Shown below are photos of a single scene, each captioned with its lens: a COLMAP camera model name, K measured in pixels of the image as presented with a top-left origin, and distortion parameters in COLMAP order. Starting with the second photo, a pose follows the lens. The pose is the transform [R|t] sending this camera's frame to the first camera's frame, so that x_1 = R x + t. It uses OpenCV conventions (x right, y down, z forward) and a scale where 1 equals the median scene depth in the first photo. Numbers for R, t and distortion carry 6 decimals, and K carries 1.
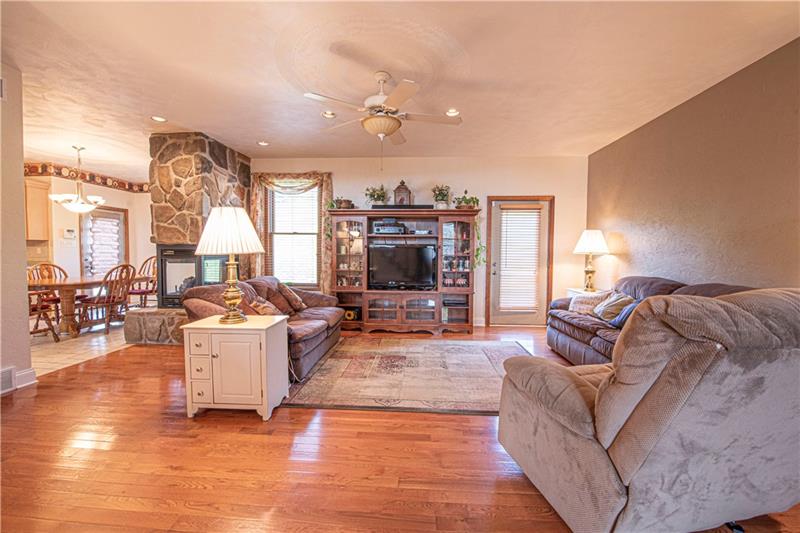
lens RADIAL K [[324.6, 0, 404.7], [0, 324.6, 265.5], [0, 0, 1]] dist [-0.021580, -0.000101]
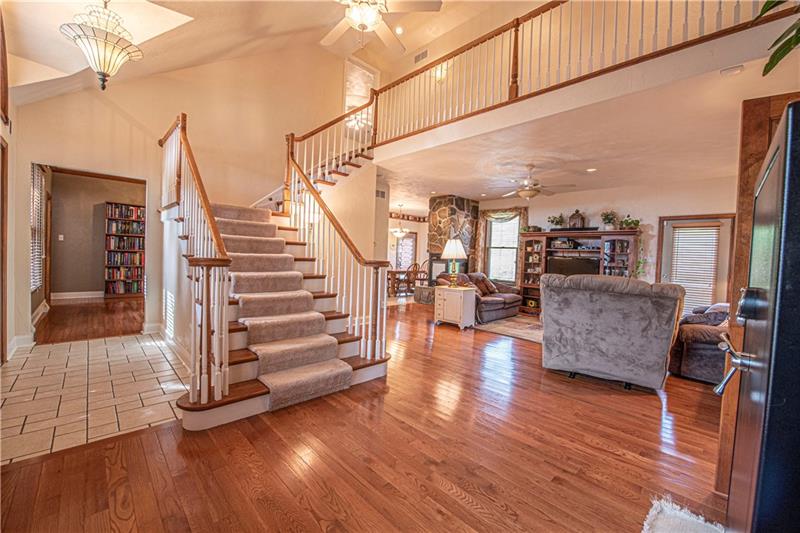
lens RADIAL K [[324.6, 0, 404.7], [0, 324.6, 265.5], [0, 0, 1]] dist [-0.021580, -0.000101]
pose [[0.739984, 0.042844, -0.671259, 0.383541], [-0.063002, 0.997997, -0.005754, 0.025288], [0.669667, 0.046549, 0.741201, -0.484921]]
